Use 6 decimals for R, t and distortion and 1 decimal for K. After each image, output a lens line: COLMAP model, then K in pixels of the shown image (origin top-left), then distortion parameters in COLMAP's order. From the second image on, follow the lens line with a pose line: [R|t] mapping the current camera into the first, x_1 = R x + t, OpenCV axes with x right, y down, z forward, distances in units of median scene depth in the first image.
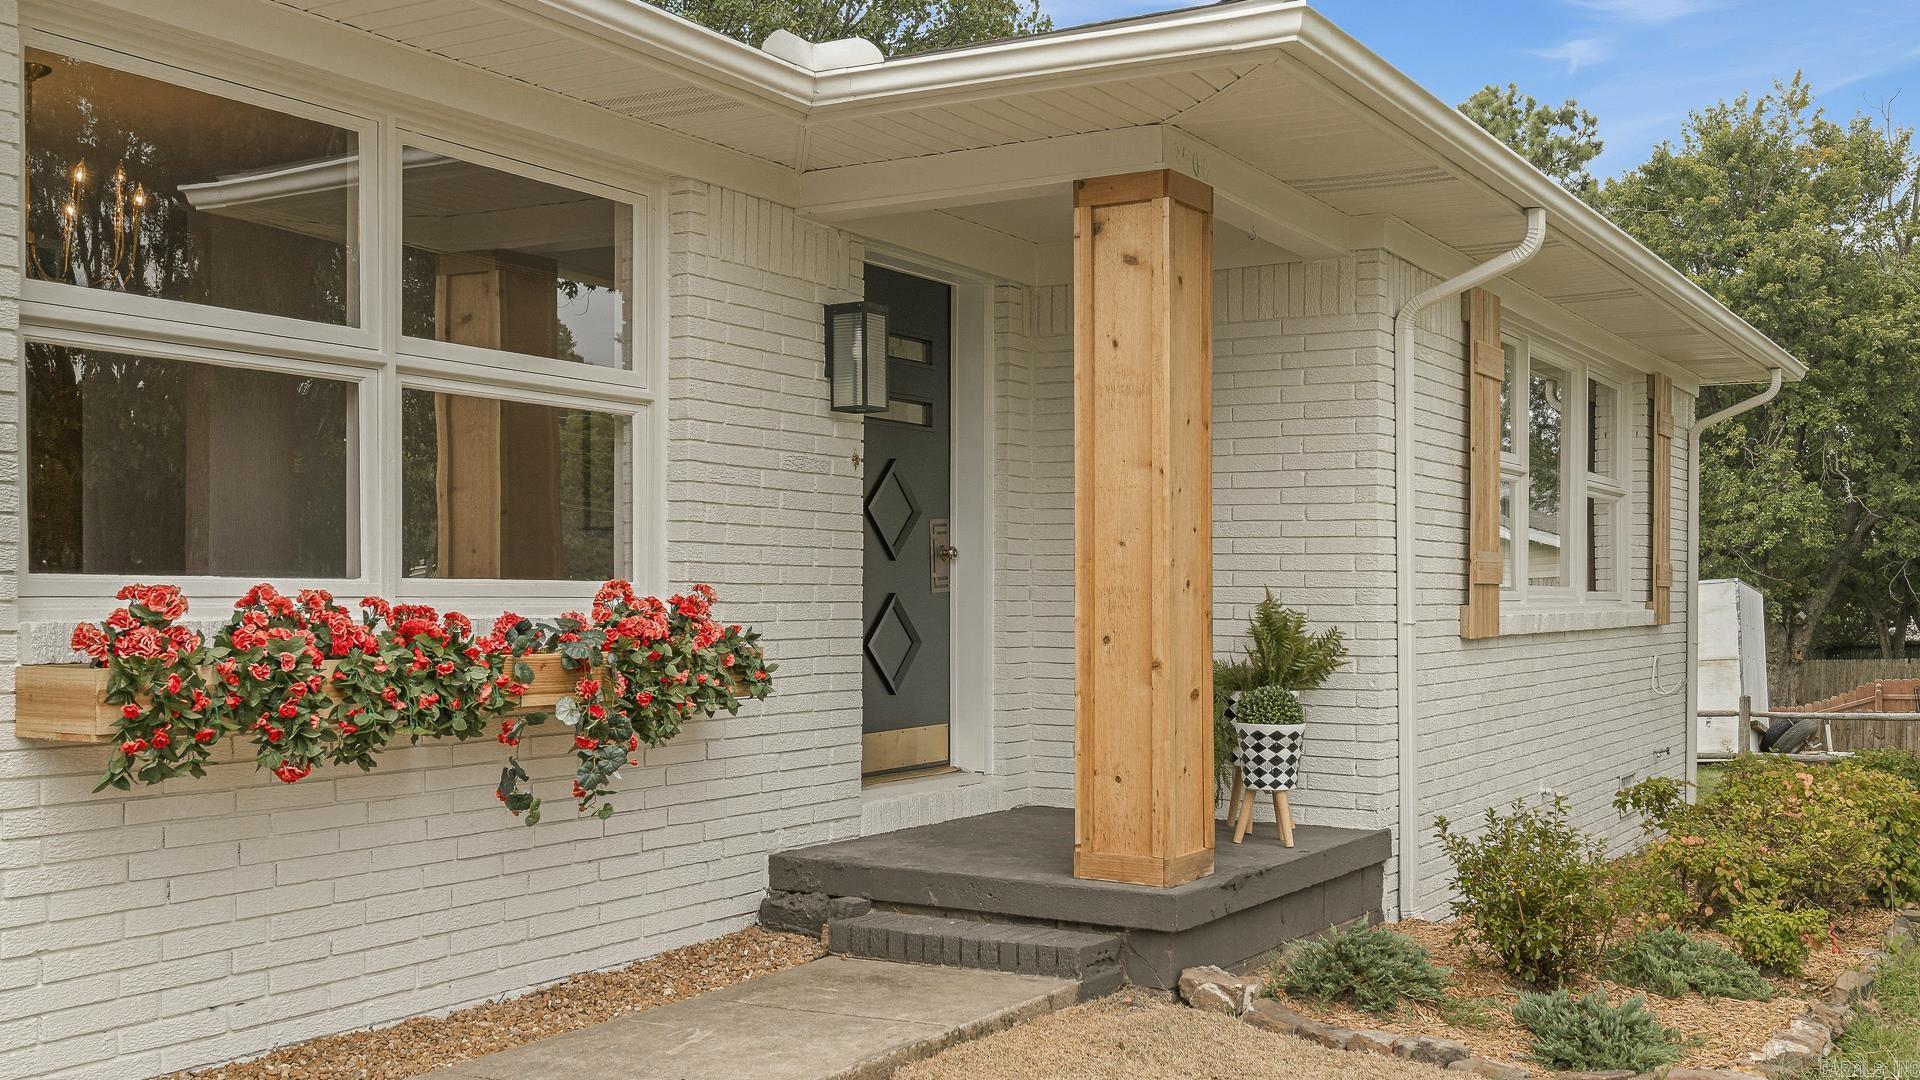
lens RADIAL K [[1912.9, 0, 947.2], [0, 1912.9, 559.0], [0, 0, 1]] dist [0.001652, 0.000000]
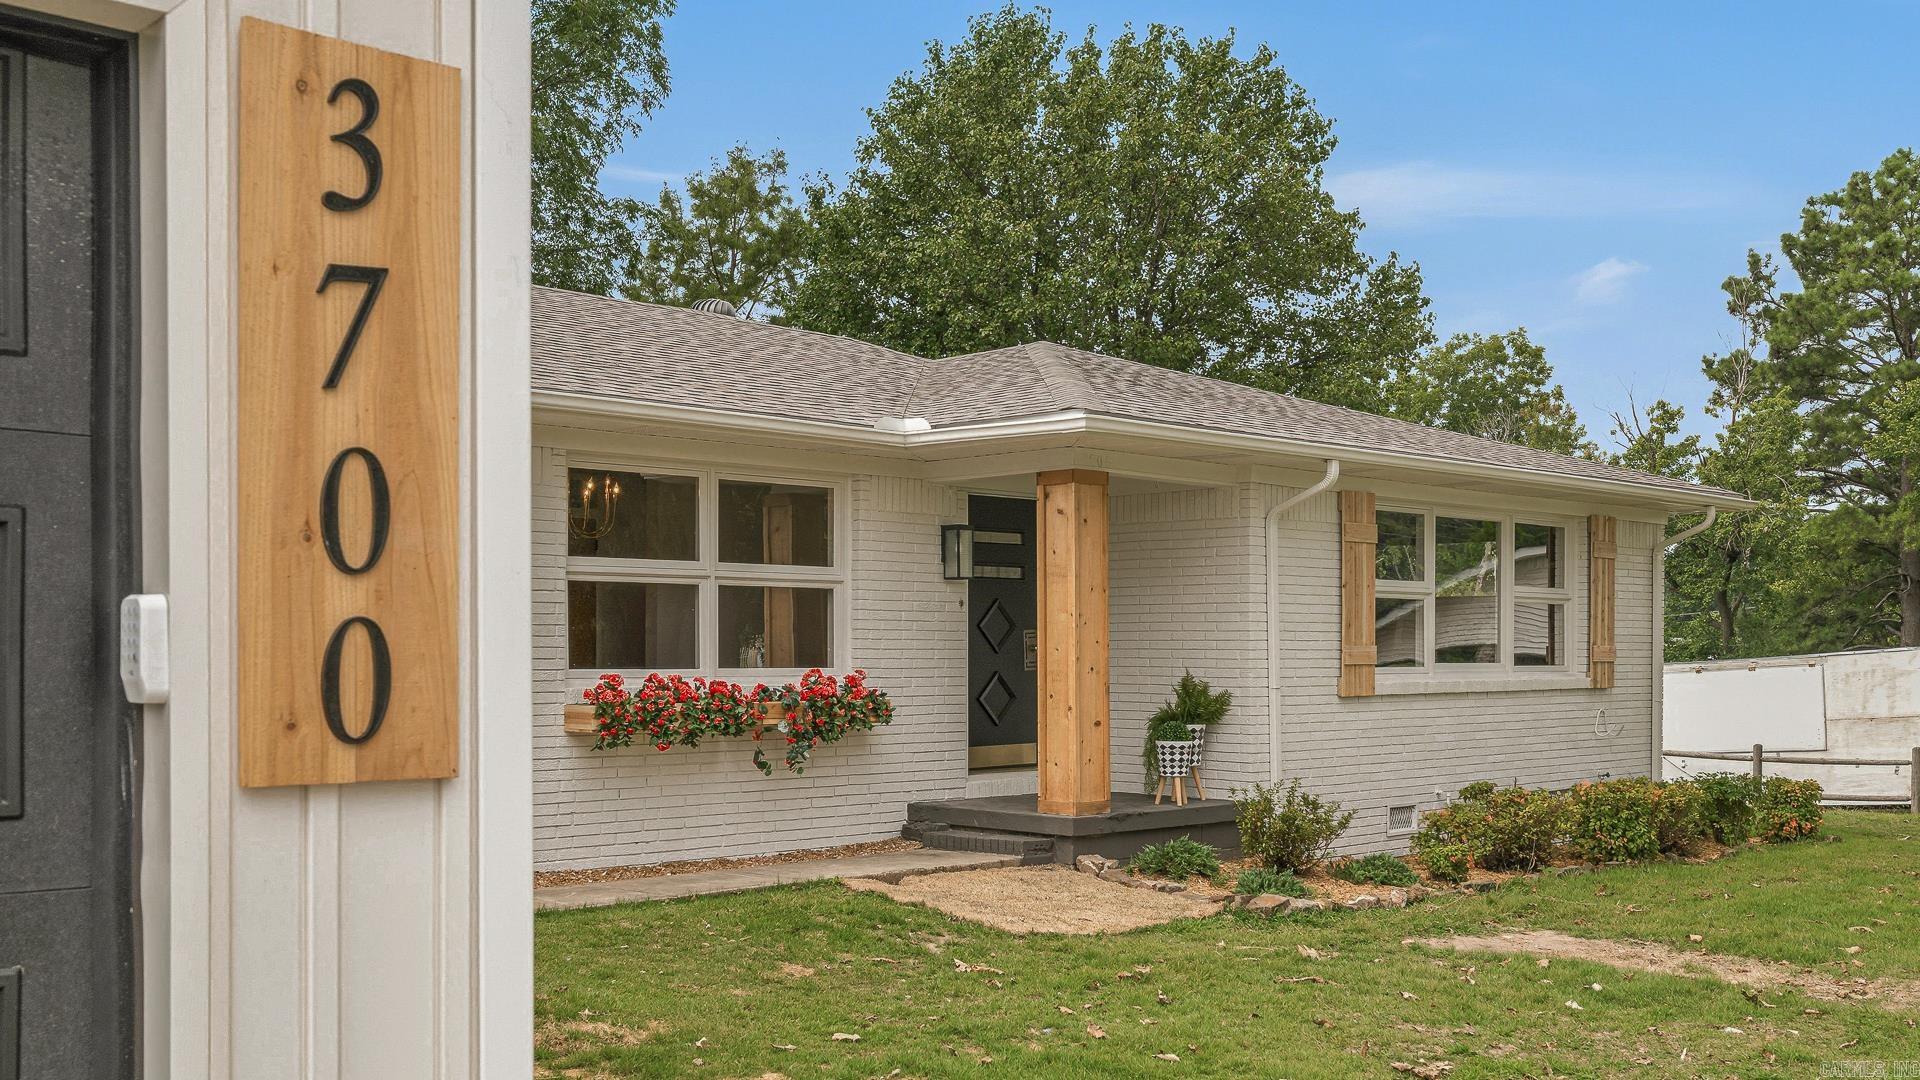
lens RADIAL K [[1912.9, 0, 964.0], [0, 1912.9, 536.4], [0, 0, 1]] dist [0.001652, 0.000000]
pose [[0.970320, -0.018071, -0.241150, 0.485603], [0.007864, 0.999034, -0.043223, -0.040841], [0.241698, 0.040044, 0.969525, -1.011356]]
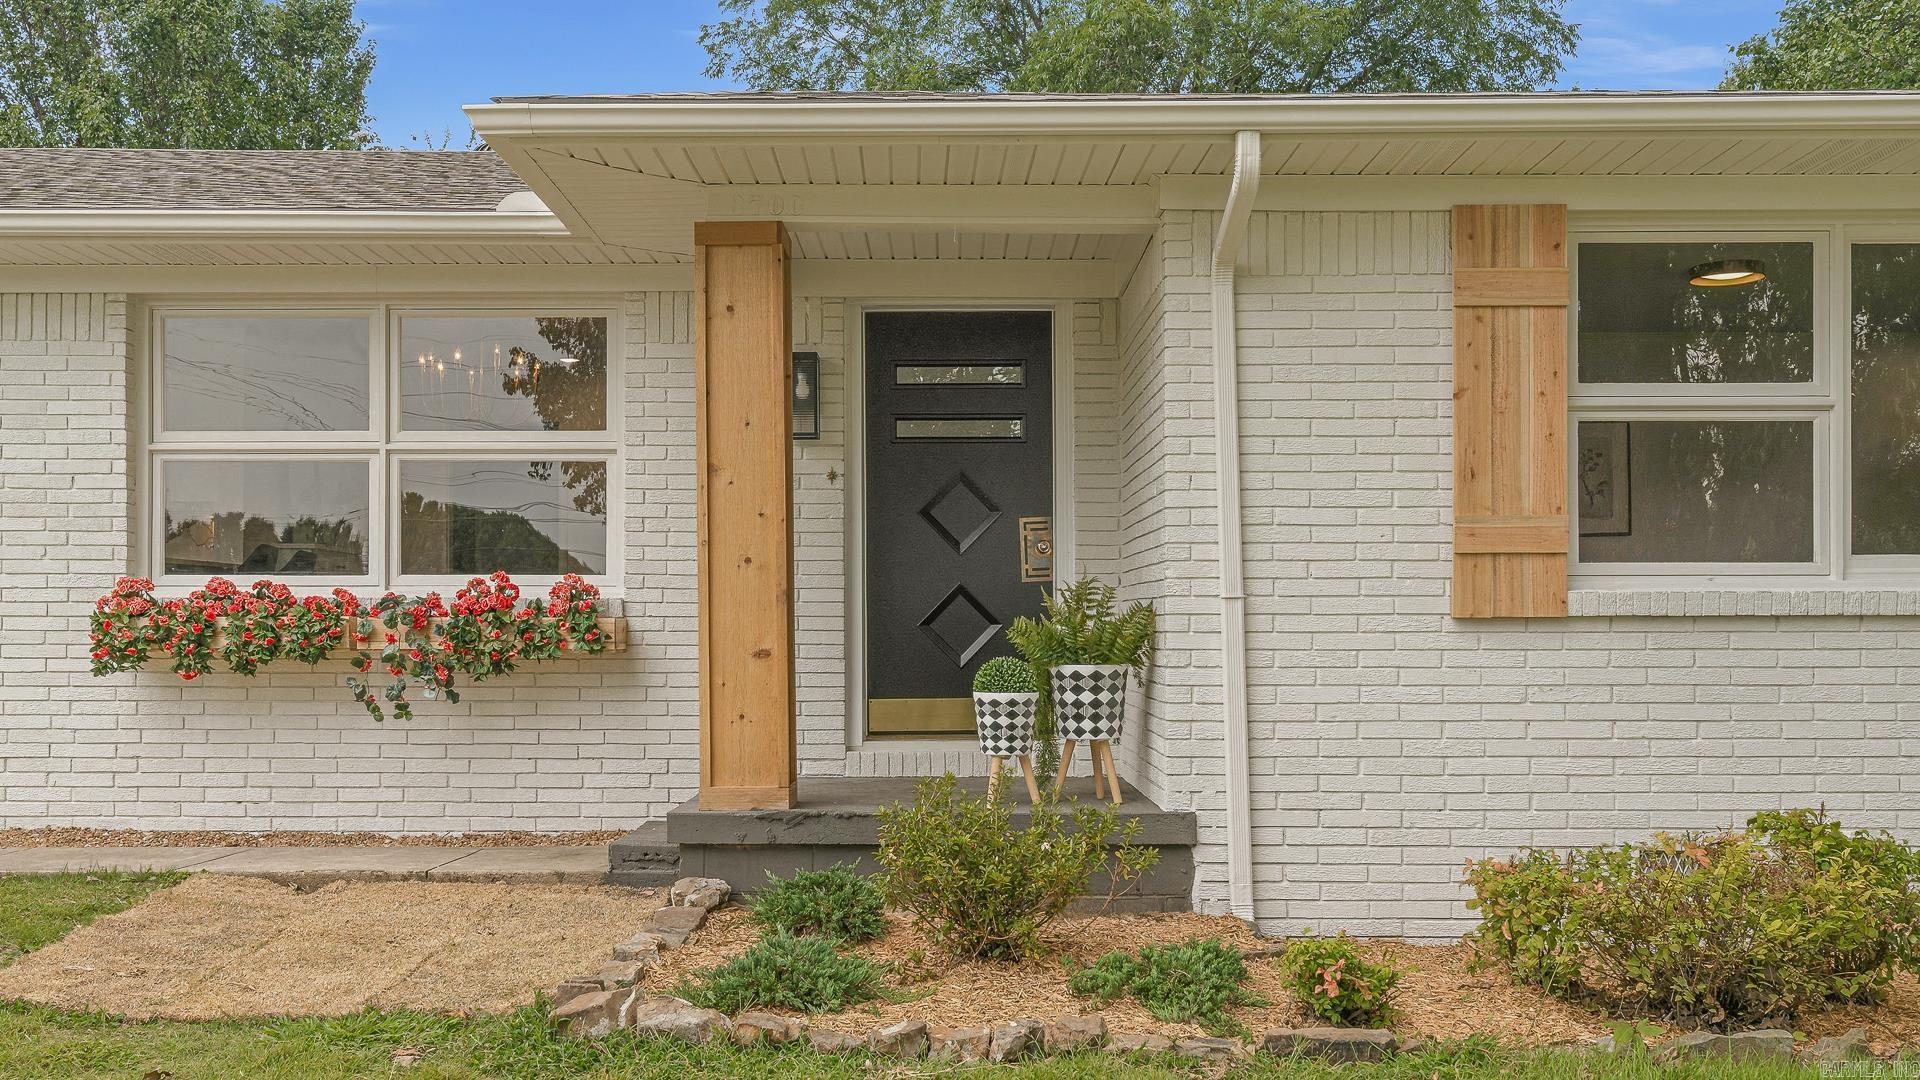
lens RADIAL K [[1731.9, 0, 968.7], [0, 1731.9, 554.7], [0, 0, 1]] dist [0.002793, 0.008928]
pose [[0.517541, -0.044166, -0.854518, 1.113507], [0.018211, 0.999009, -0.040605, 0.055421], [0.855464, 0.005453, 0.517833, 0.554773]]
